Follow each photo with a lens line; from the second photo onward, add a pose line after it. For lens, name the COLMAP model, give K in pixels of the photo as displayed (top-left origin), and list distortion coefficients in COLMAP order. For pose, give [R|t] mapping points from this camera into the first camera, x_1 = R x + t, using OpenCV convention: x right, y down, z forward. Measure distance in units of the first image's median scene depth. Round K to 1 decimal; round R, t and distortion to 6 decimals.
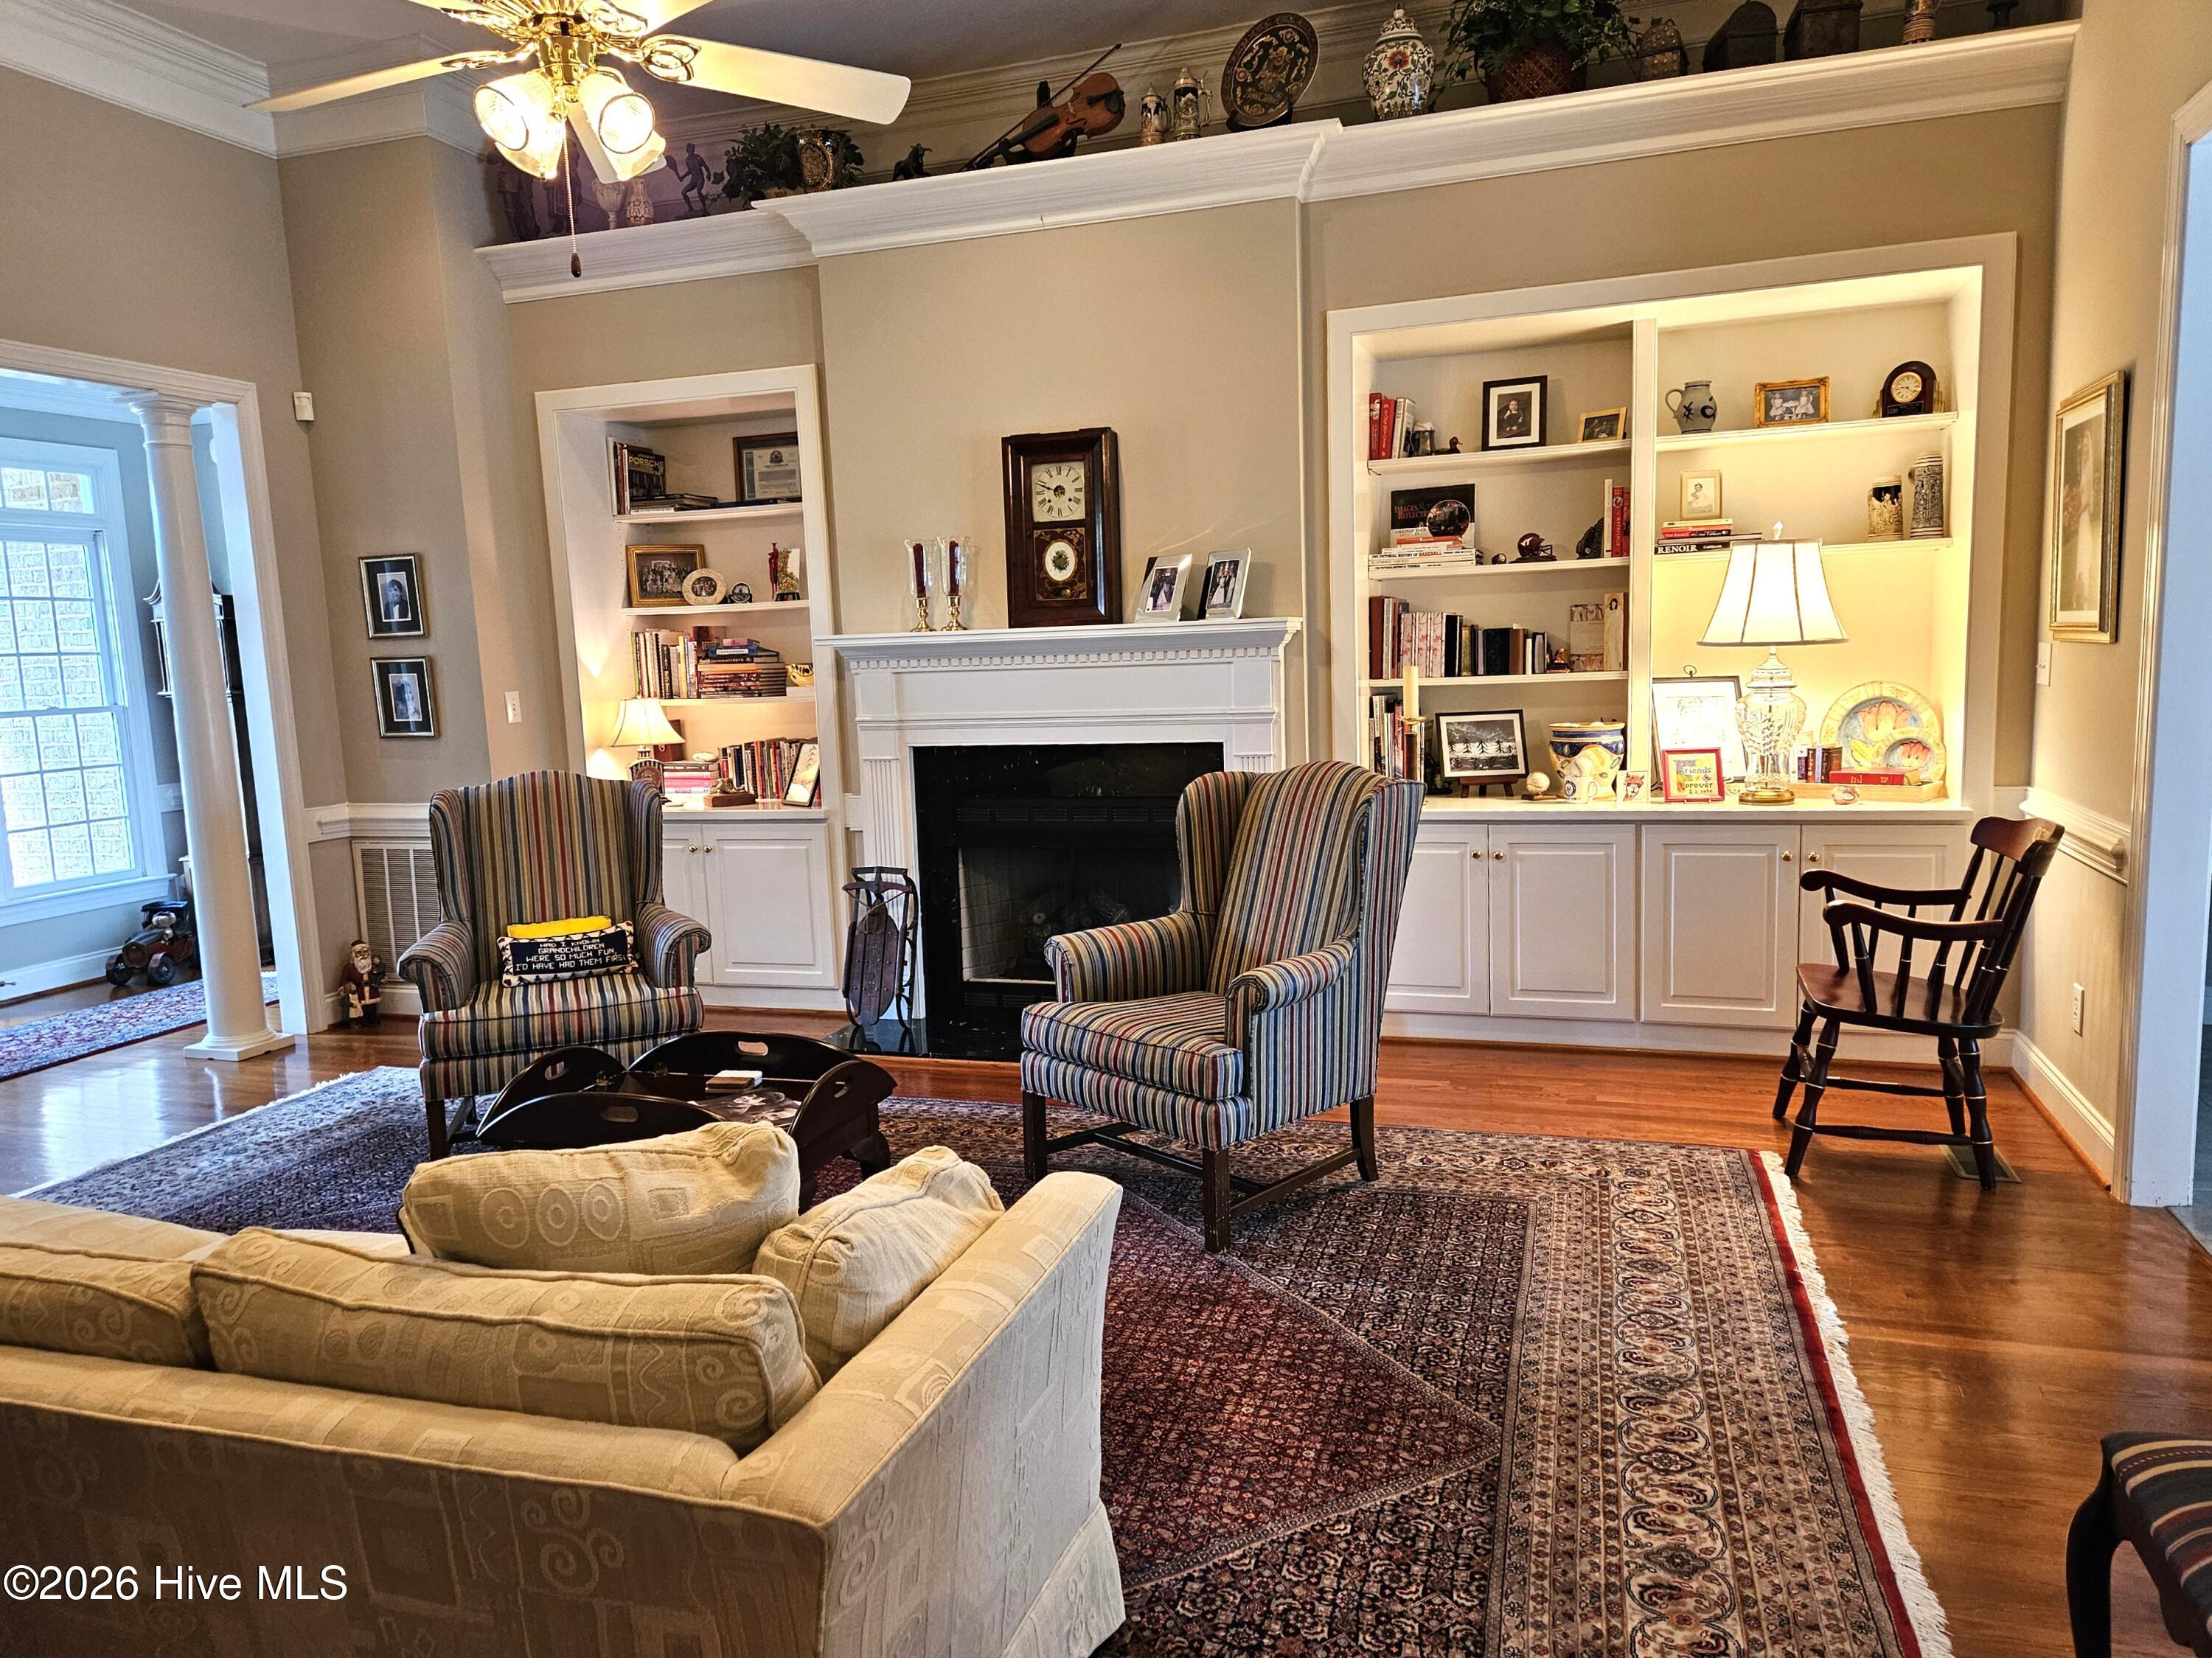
lens RADIAL K [[1524.2, 0, 1103.5], [0, 1524.2, 864.5], [0, 0, 1]] dist [0.066550, -0.056775]
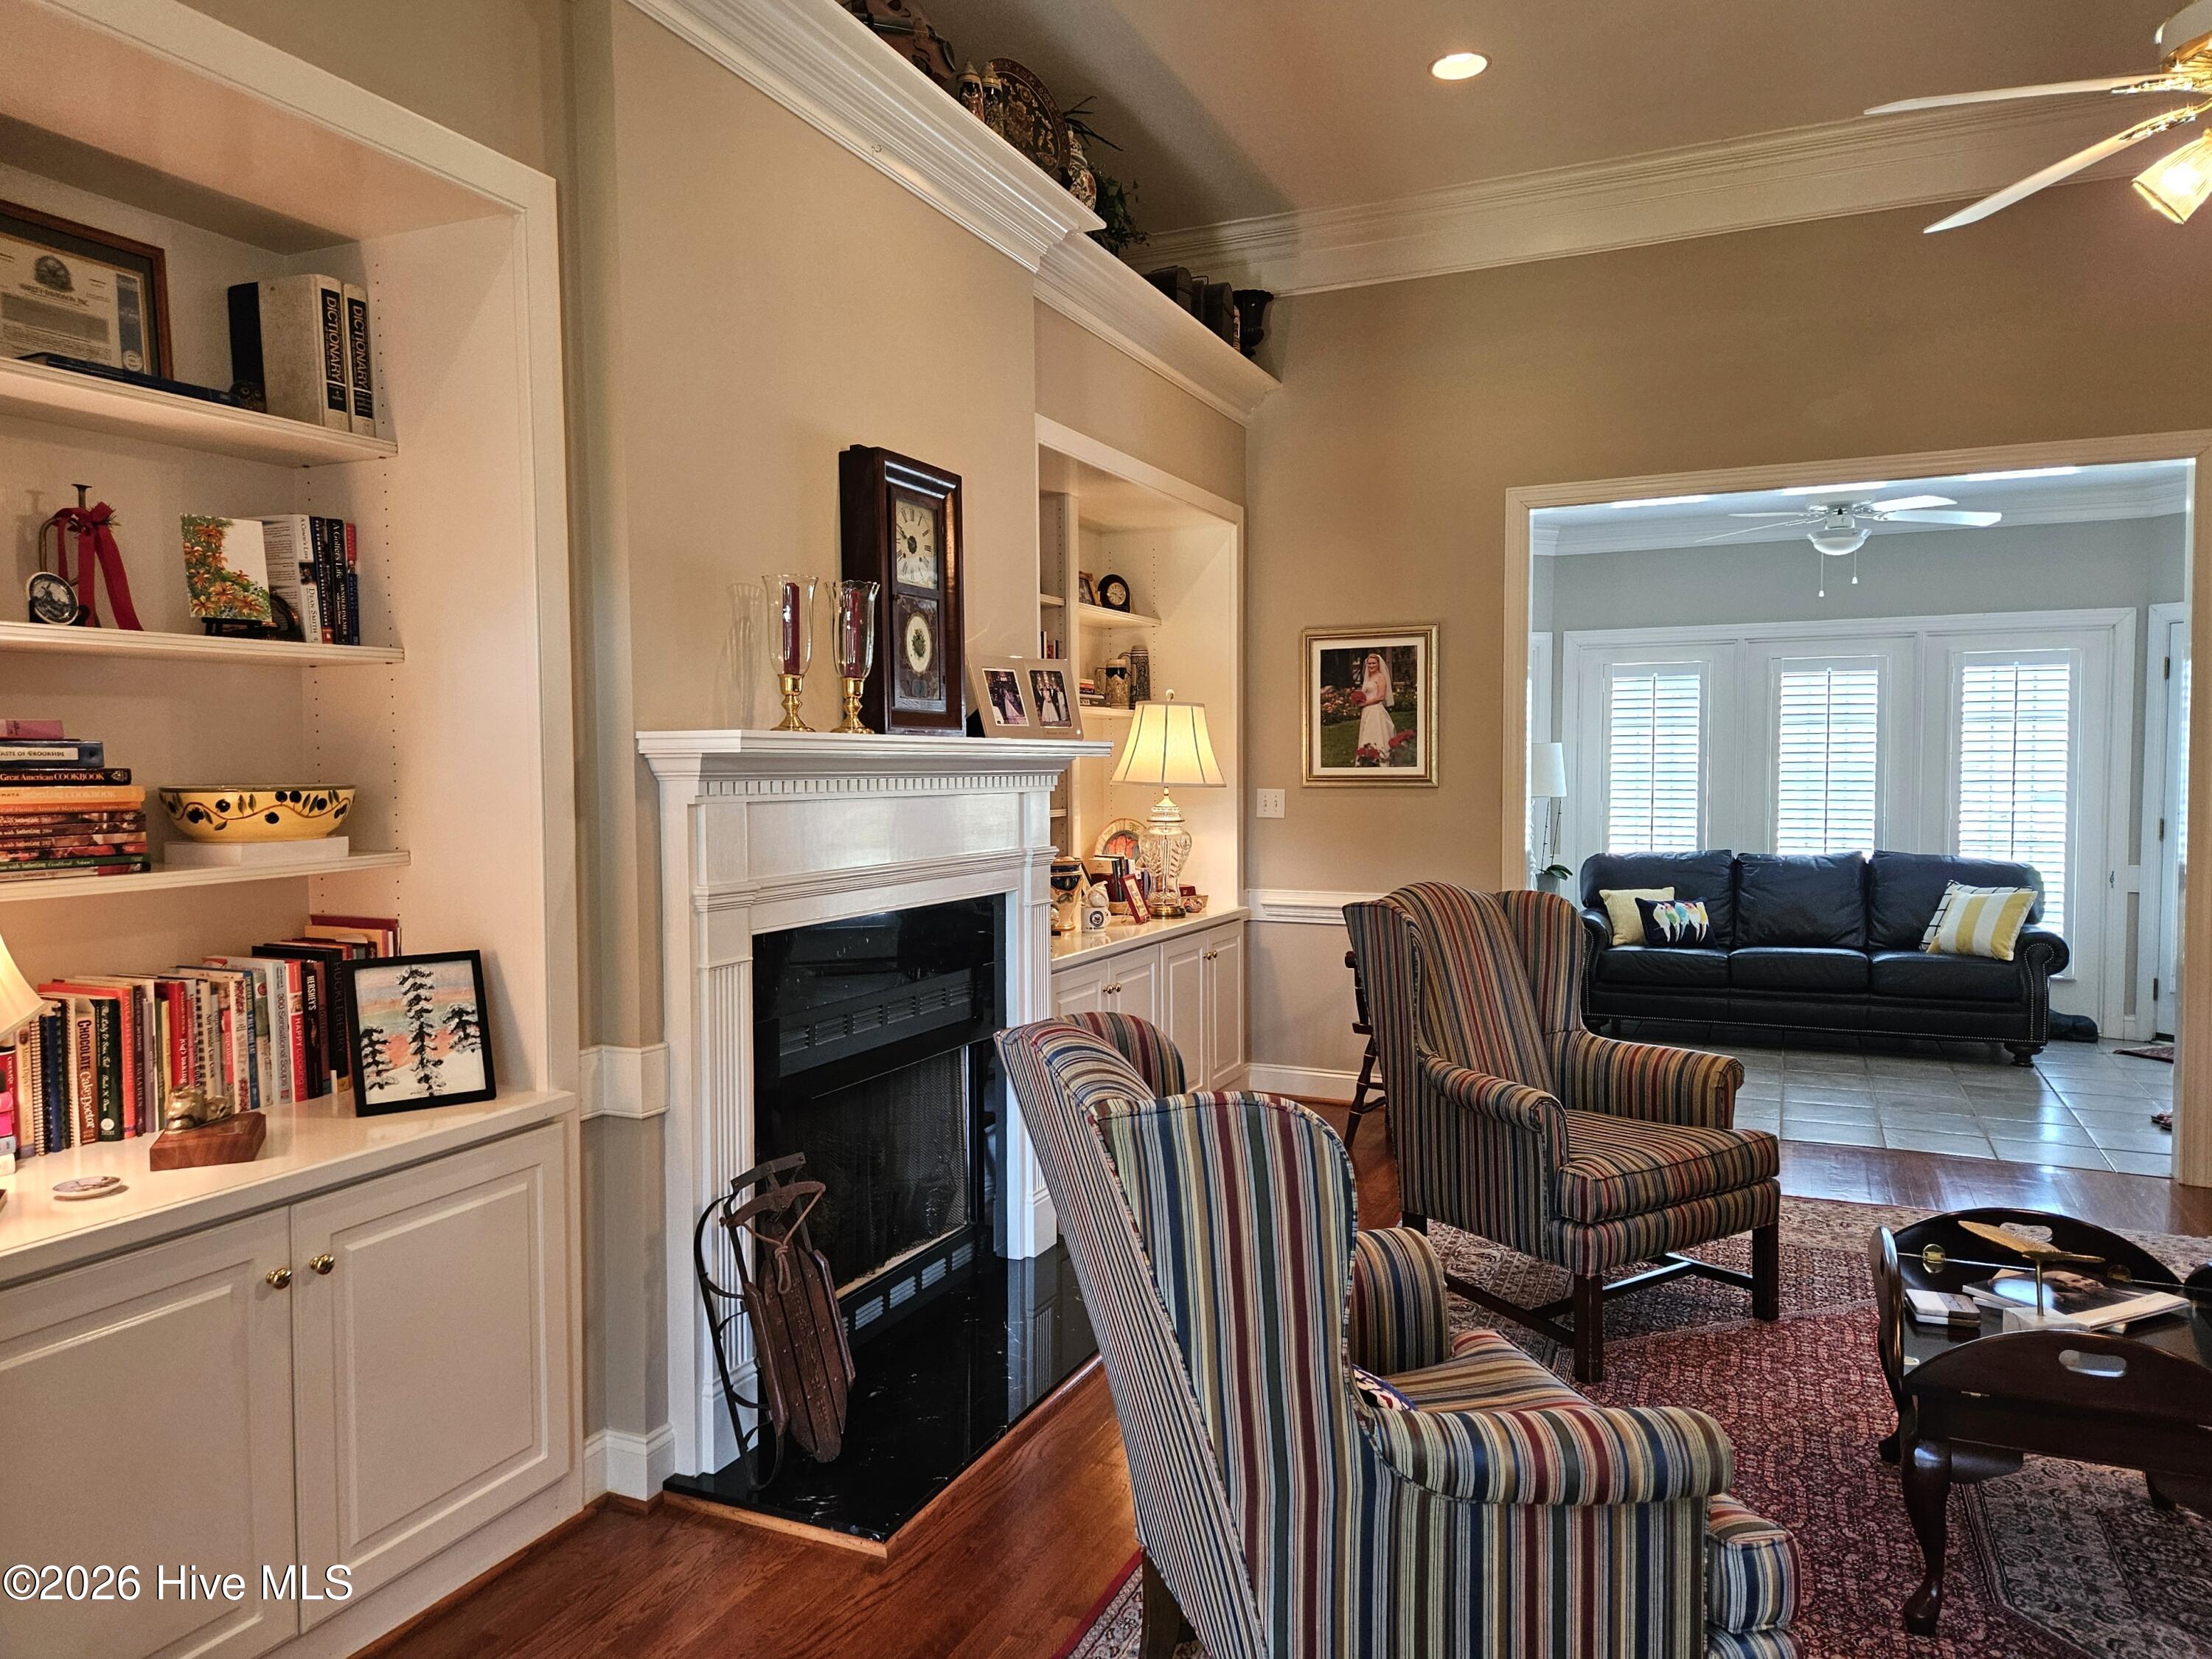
lens RADIAL K [[1524.3, 0, 1021.1], [0, 1524.3, 856.7], [0, 0, 1]] dist [0.066550, -0.056775]
pose [[0.123593, -0.023832, 0.992047, -0.709683], [0.142514, 0.989775, 0.006022, -0.100889], [-0.982046, 0.140636, 0.125726, 0.881235]]
